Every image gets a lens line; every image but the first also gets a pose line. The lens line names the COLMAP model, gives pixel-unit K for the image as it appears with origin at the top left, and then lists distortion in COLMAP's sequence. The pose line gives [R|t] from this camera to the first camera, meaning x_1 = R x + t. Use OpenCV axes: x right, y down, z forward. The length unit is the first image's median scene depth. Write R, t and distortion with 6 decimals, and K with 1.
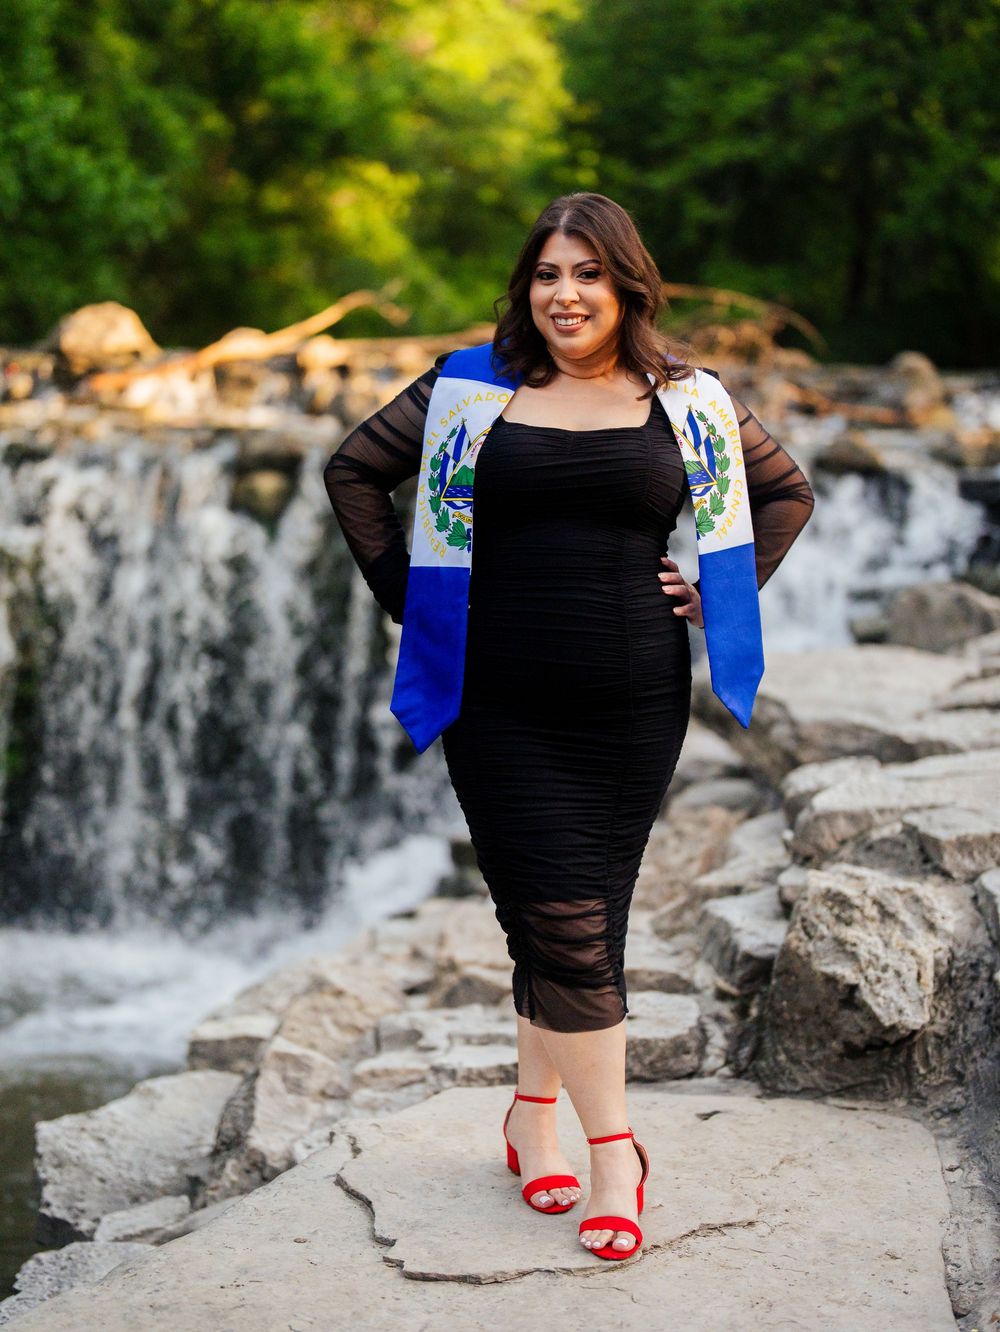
lens RADIAL K [[2028.8, 0, 500.0], [0, 2028.8, 666.0], [0, 0, 1]] dist [-0.150064, 0.925155]
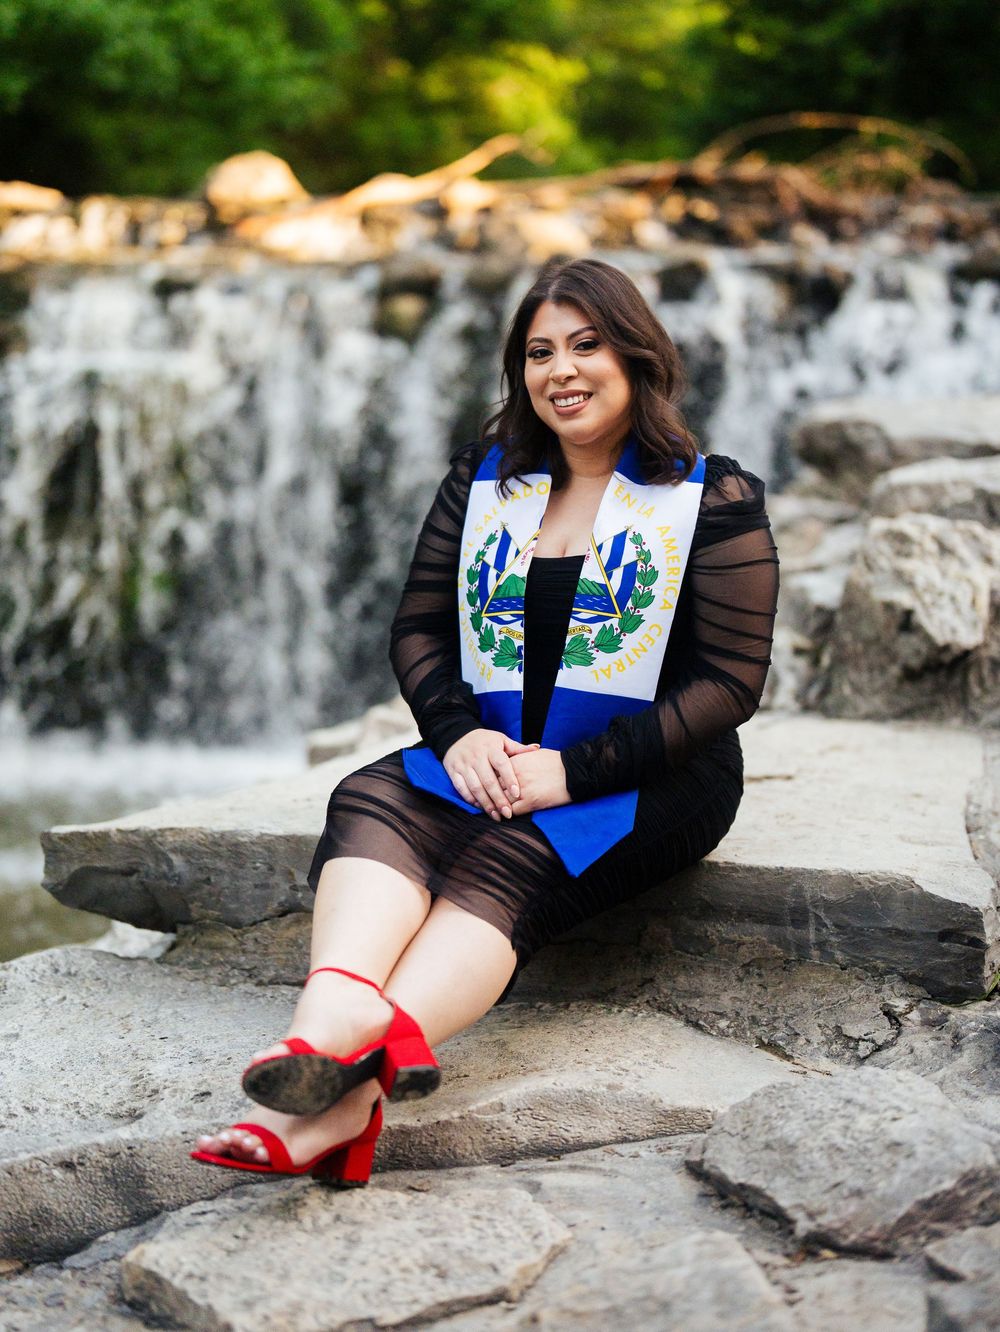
lens RADIAL K [[2068.3, 0, 500.0], [0, 2068.3, 666.0], [0, 0, 1]] dist [-0.054413, 0.116430]
pose [[0.996257, -0.004863, -0.086308, 0.047020], [0.008095, 0.999277, 0.037141, 0.124980], [0.086065, -0.037701, 0.995576, -0.078490]]
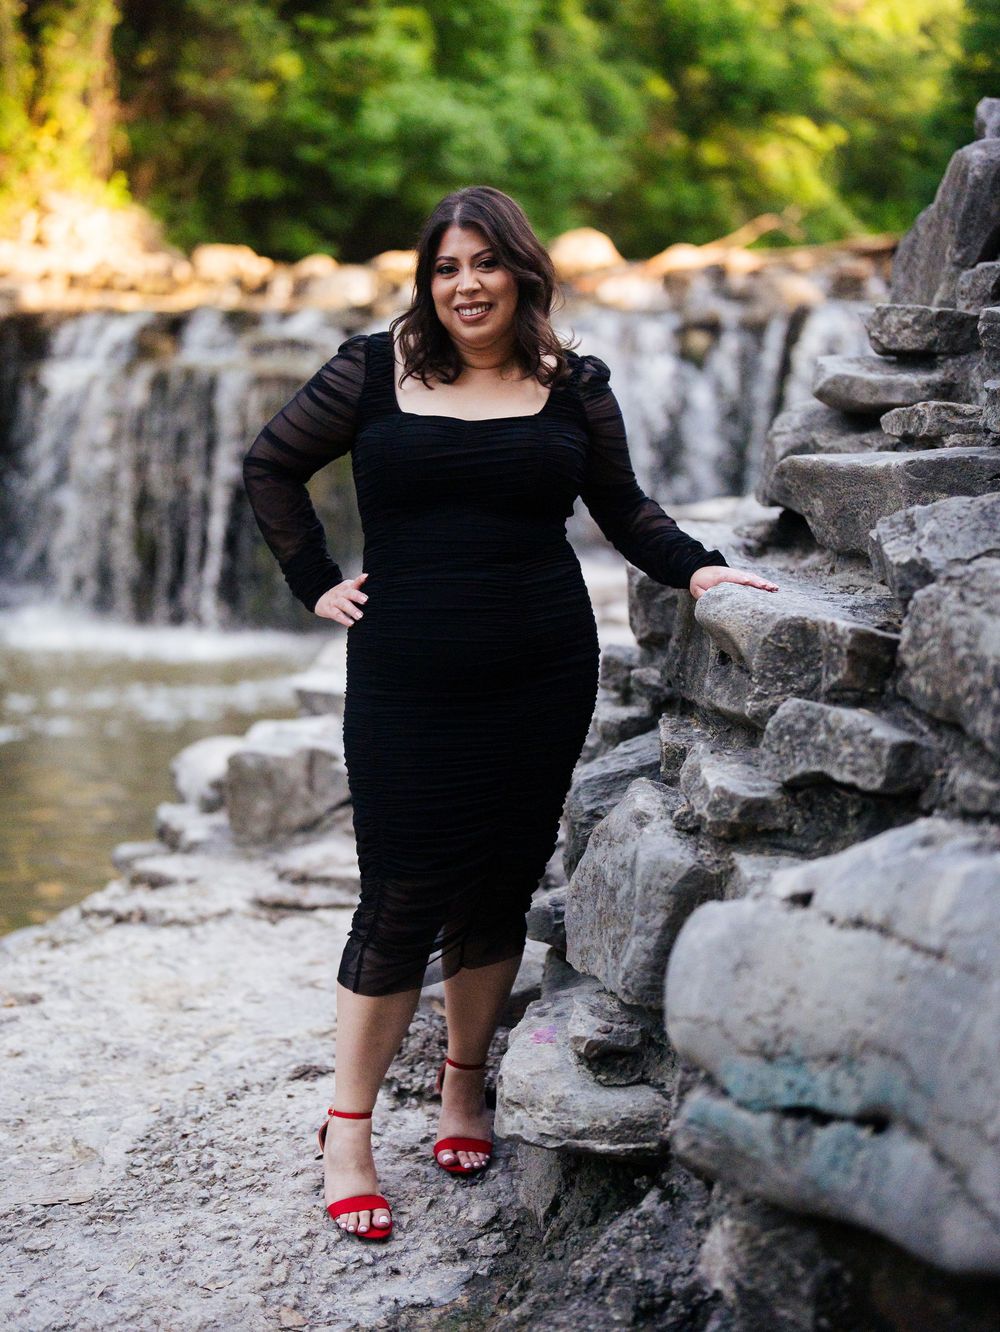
lens RADIAL K [[2028.8, 0, 500.0], [0, 2028.8, 666.0], [0, 0, 1]] dist [-0.150064, 0.925155]
pose [[0.976645, 0.007606, -0.214724, 0.154137], [-0.003429, 0.999798, 0.019822, 0.293938], [0.214831, -0.018622, 0.976474, -1.192529]]
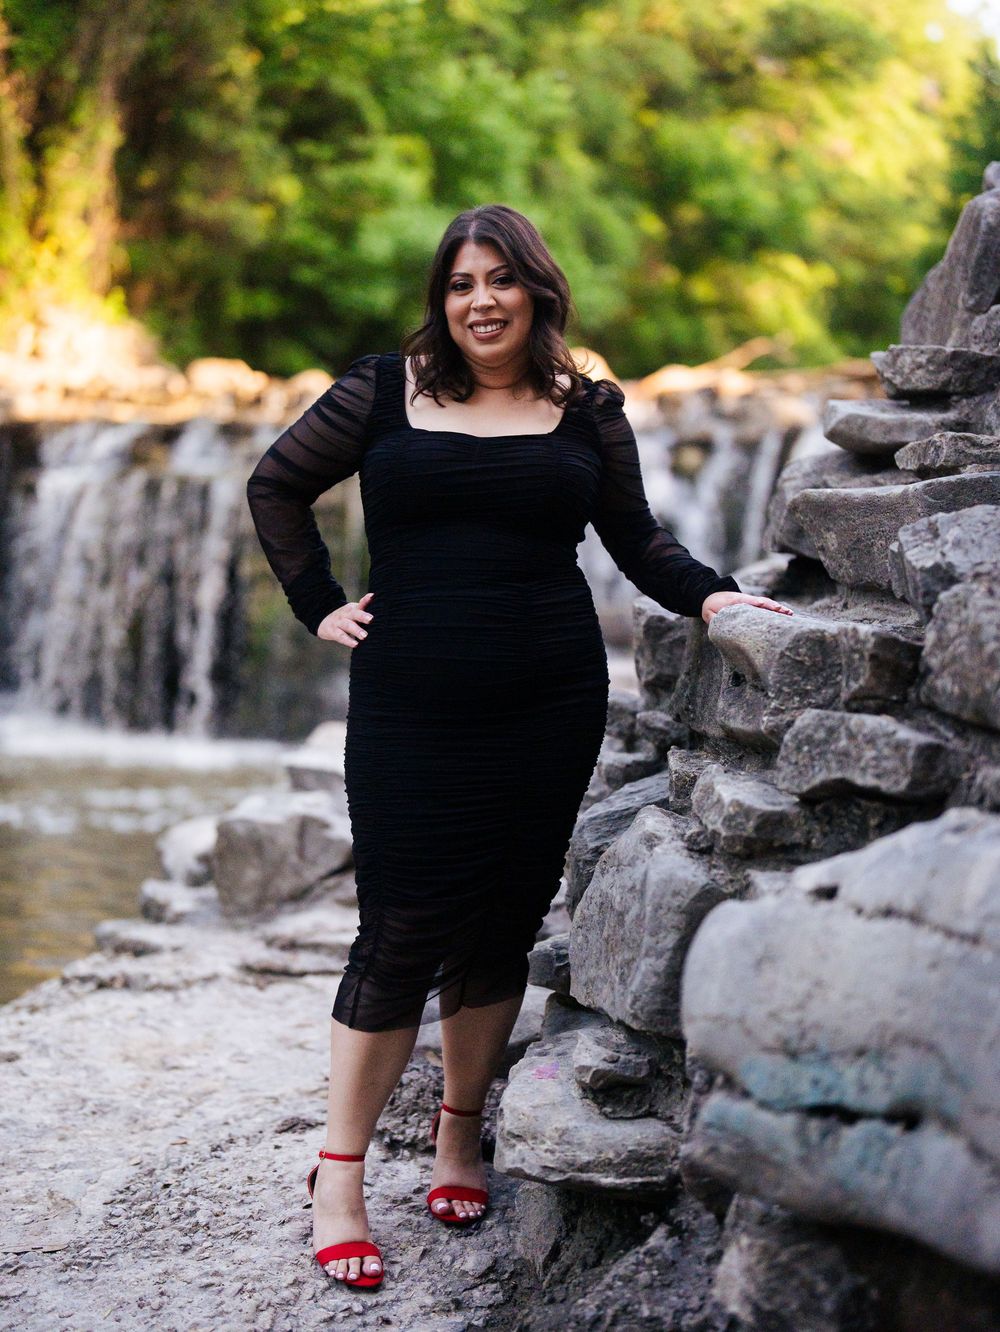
lens RADIAL K [[2031.5, 0, 500.0], [0, 2031.5, 666.0], [0, 0, 1]] dist [-0.157862, 1.014061]
pose [[0.978143, 0.010009, -0.207692, 0.143061], [-0.020221, 0.998685, -0.047107, 0.333016], [0.206947, 0.050277, 0.977059, -1.175384]]
